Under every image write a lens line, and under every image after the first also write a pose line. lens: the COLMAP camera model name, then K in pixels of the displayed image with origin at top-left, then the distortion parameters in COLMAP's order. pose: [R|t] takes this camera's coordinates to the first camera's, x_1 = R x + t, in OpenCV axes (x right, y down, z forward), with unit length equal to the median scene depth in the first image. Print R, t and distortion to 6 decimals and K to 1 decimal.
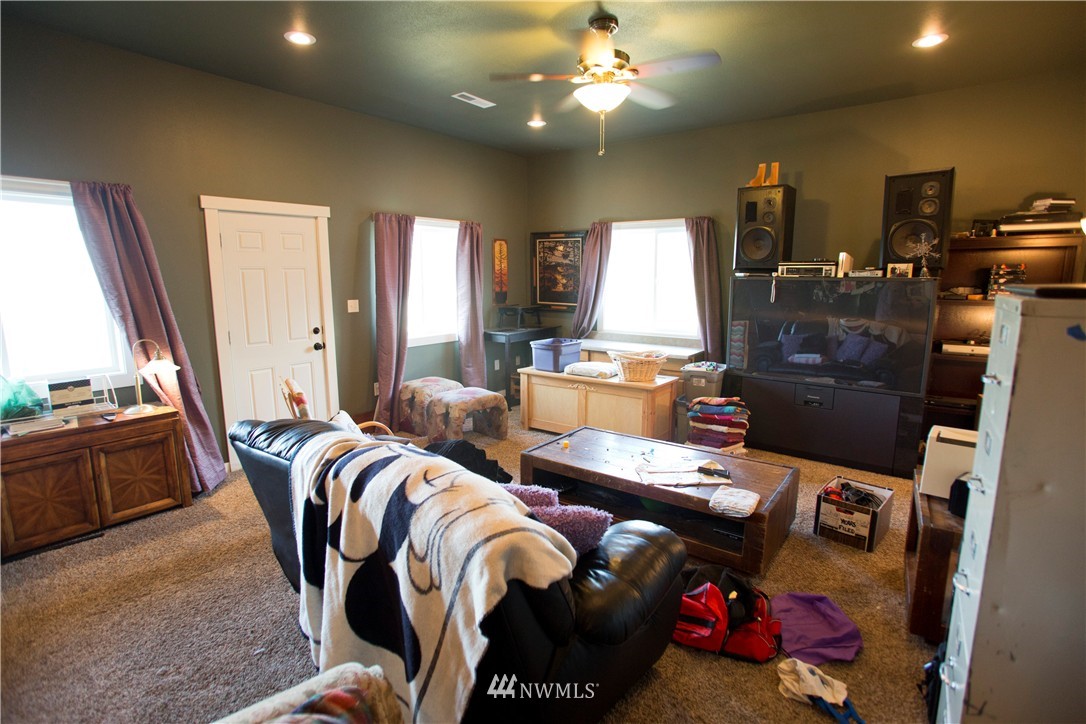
lens RADIAL K [[530.8, 0, 534.5], [0, 530.8, 360.3], [0, 0, 1]] dist [-0.081889, 0.036460]
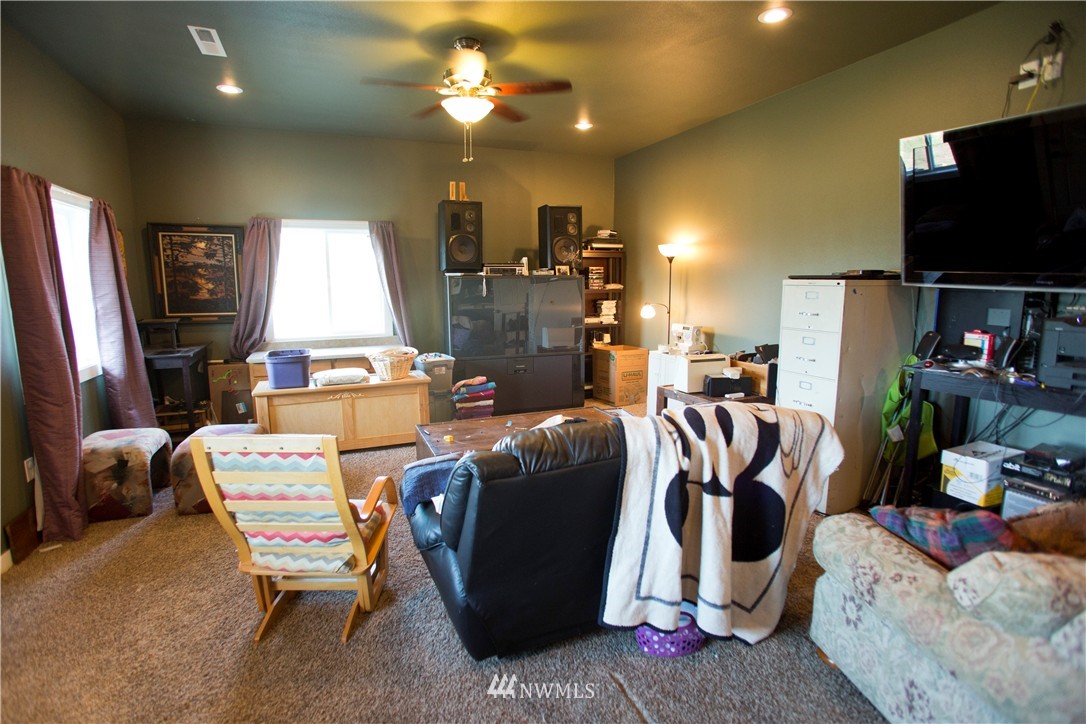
lens RADIAL K [[530.8, 0, 534.5], [0, 530.8, 360.3], [0, 0, 1]] dist [-0.081889, 0.036460]
pose [[0.504504, -0.128712, 0.853761, -0.443243], [0.142145, 0.987715, 0.064910, -0.020124], [-0.851628, 0.088611, 0.516603, 0.203931]]
